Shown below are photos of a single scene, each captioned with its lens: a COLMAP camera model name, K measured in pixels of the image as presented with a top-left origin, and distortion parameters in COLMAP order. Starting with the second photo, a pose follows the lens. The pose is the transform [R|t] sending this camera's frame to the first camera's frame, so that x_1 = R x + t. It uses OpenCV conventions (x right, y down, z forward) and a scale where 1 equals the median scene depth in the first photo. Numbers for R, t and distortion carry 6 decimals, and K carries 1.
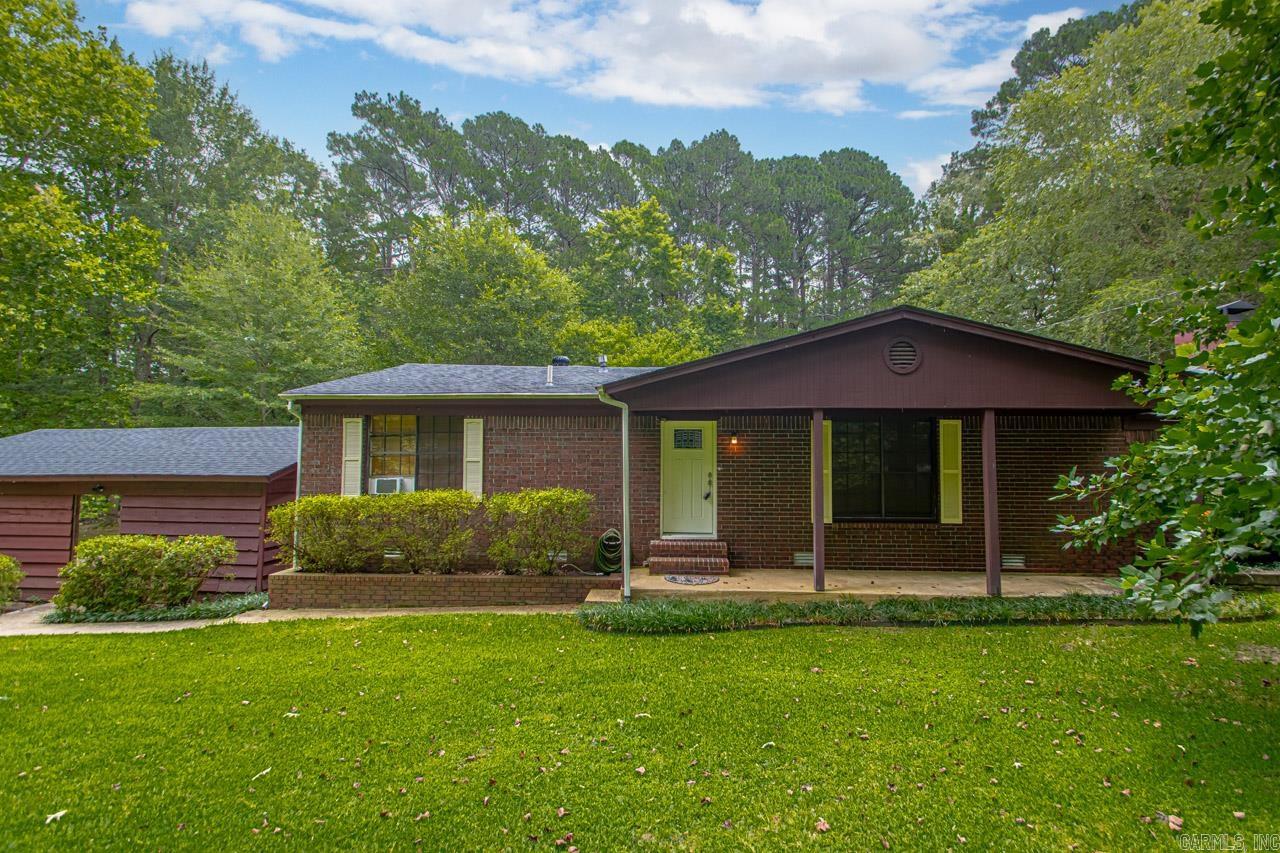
lens RADIAL K [[601.4, 0, 640.0], [0, 601.4, 426.5], [0, 0, 1]] dist [0.016089, -0.016813]
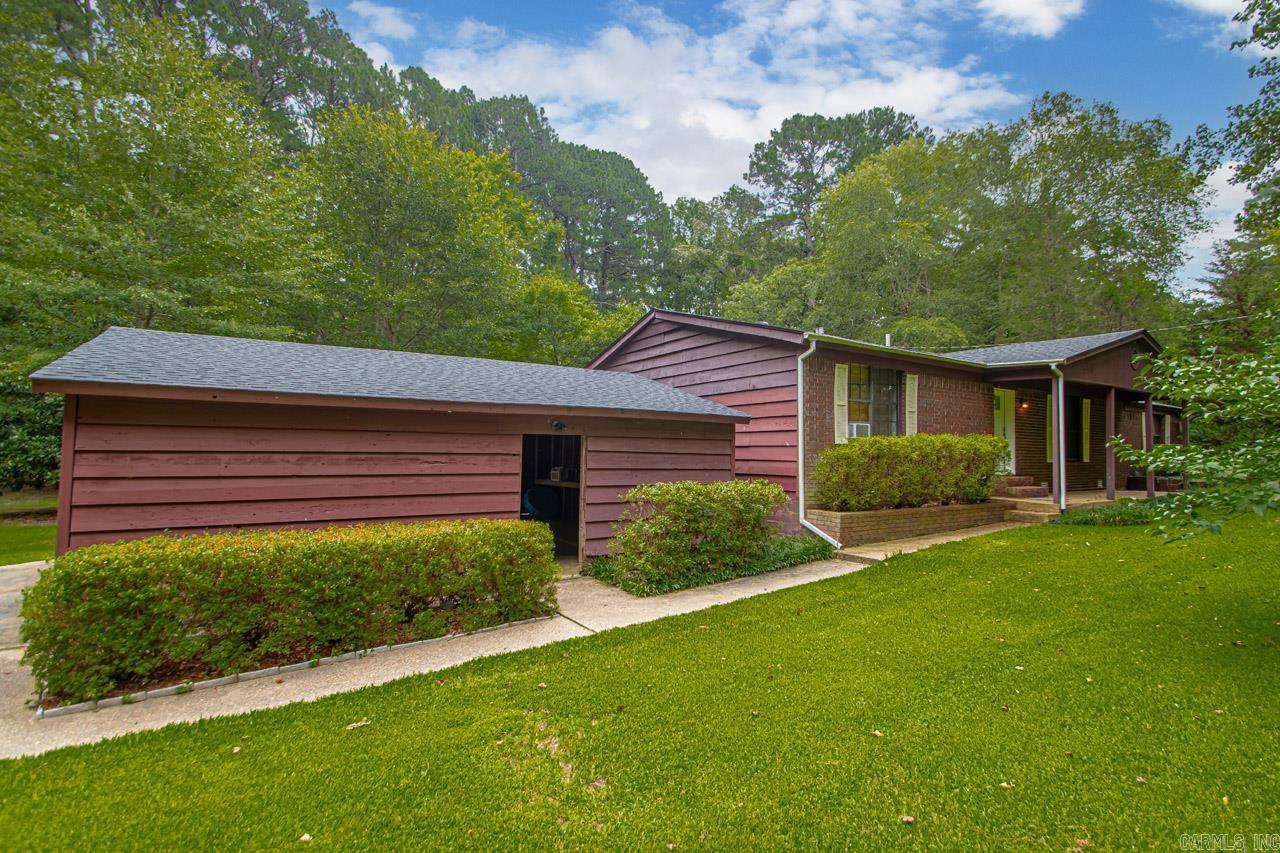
lens RADIAL K [[601.4, 0, 640.0], [0, 601.4, 426.5], [0, 0, 1]] dist [0.016089, -0.016813]
pose [[0.796016, 0.030922, 0.604485, -1.399405], [-0.051027, 0.998567, 0.016115, 0.095641], [-0.603121, -0.043673, 0.796453, 0.386021]]
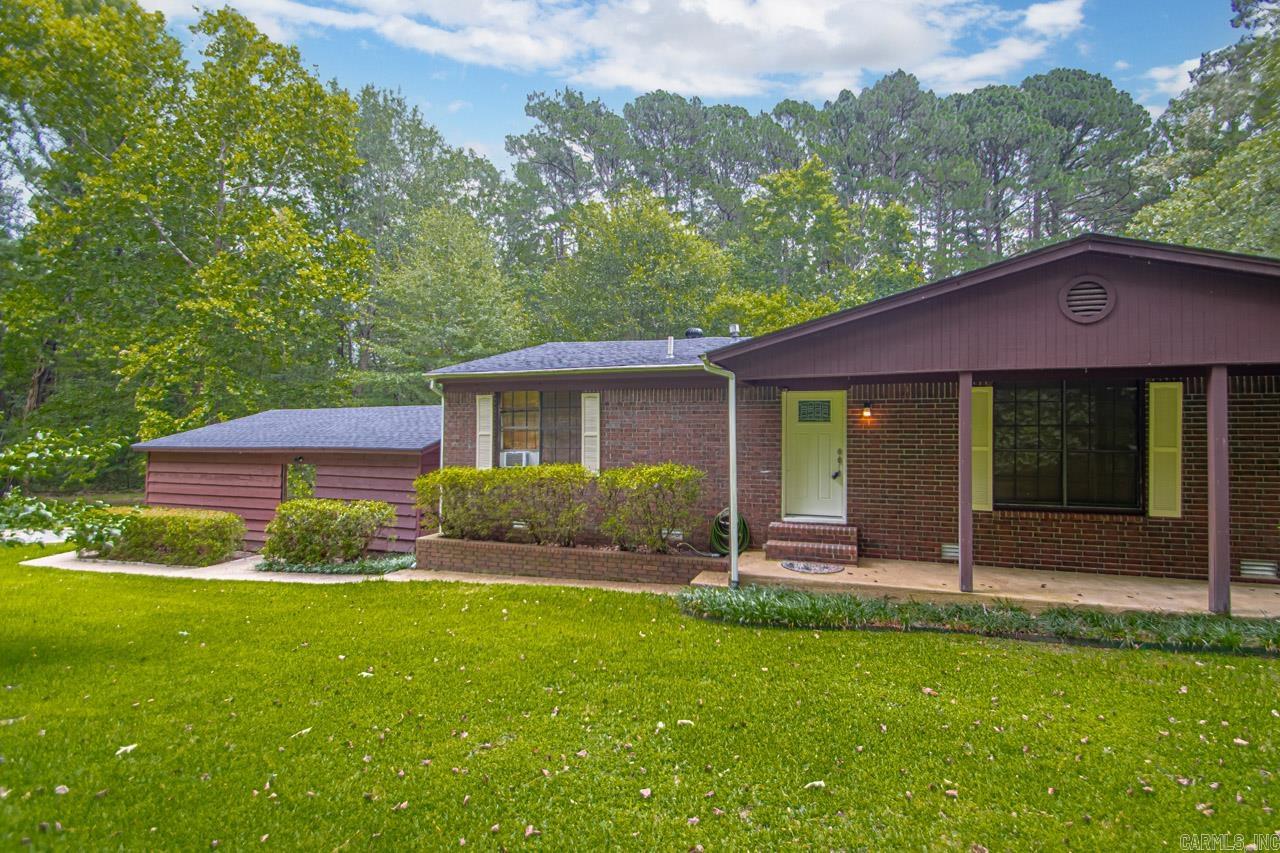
lens RADIAL K [[596.9, 0, 640.0], [0, 596.9, 426.5], [0, 0, 1]] dist [0.025265, -0.023535]
pose [[0.959608, -0.003247, -0.281323, 0.080687], [0.013537, 0.999308, 0.034640, 0.008806], [0.281016, -0.037049, 0.958988, 0.071248]]
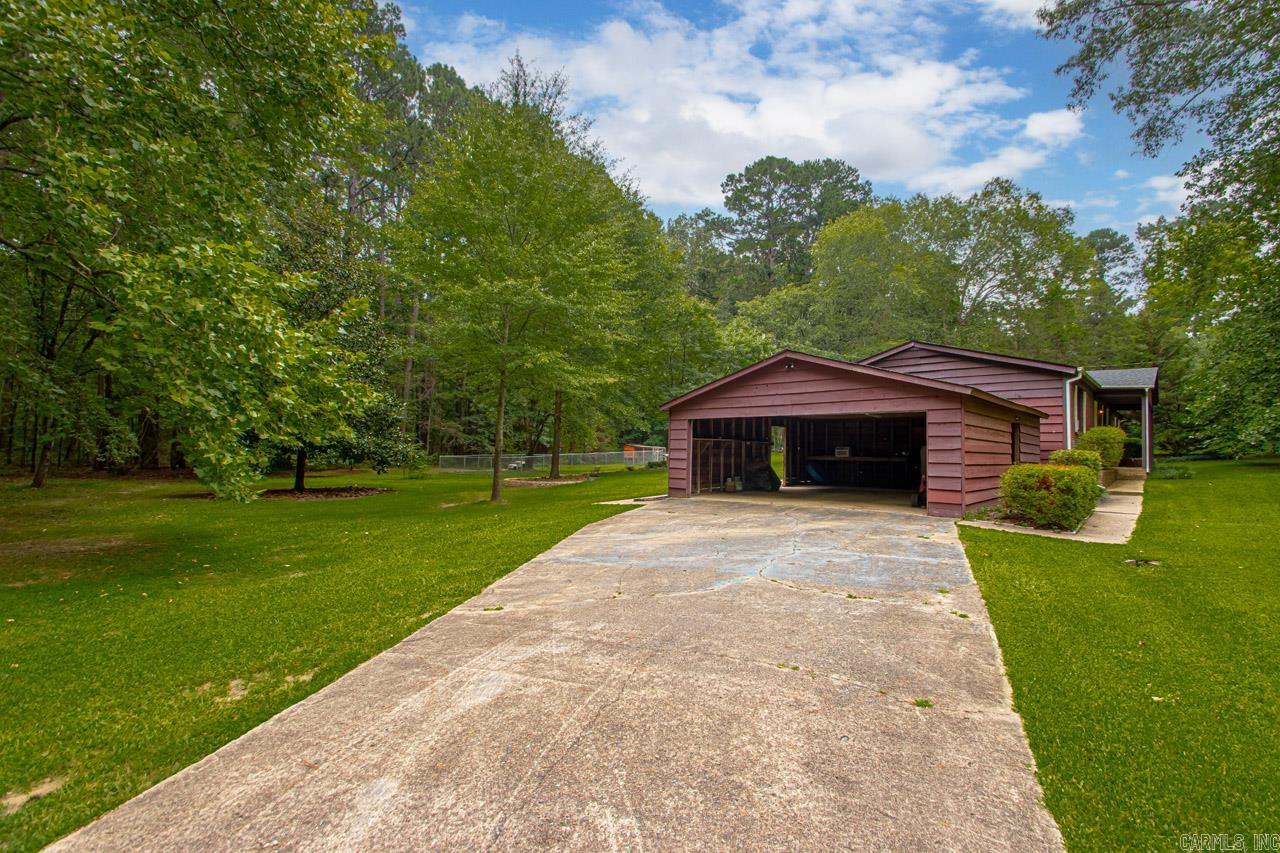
lens RADIAL K [[601.4, 0, 640.0], [0, 601.4, 426.5], [0, 0, 1]] dist [0.016089, -0.016813]
pose [[0.623740, 0.041380, 0.780536, -2.315717], [-0.071522, 0.997430, 0.004277, 0.164535], [-0.778353, -0.058493, 0.625096, 0.751525]]
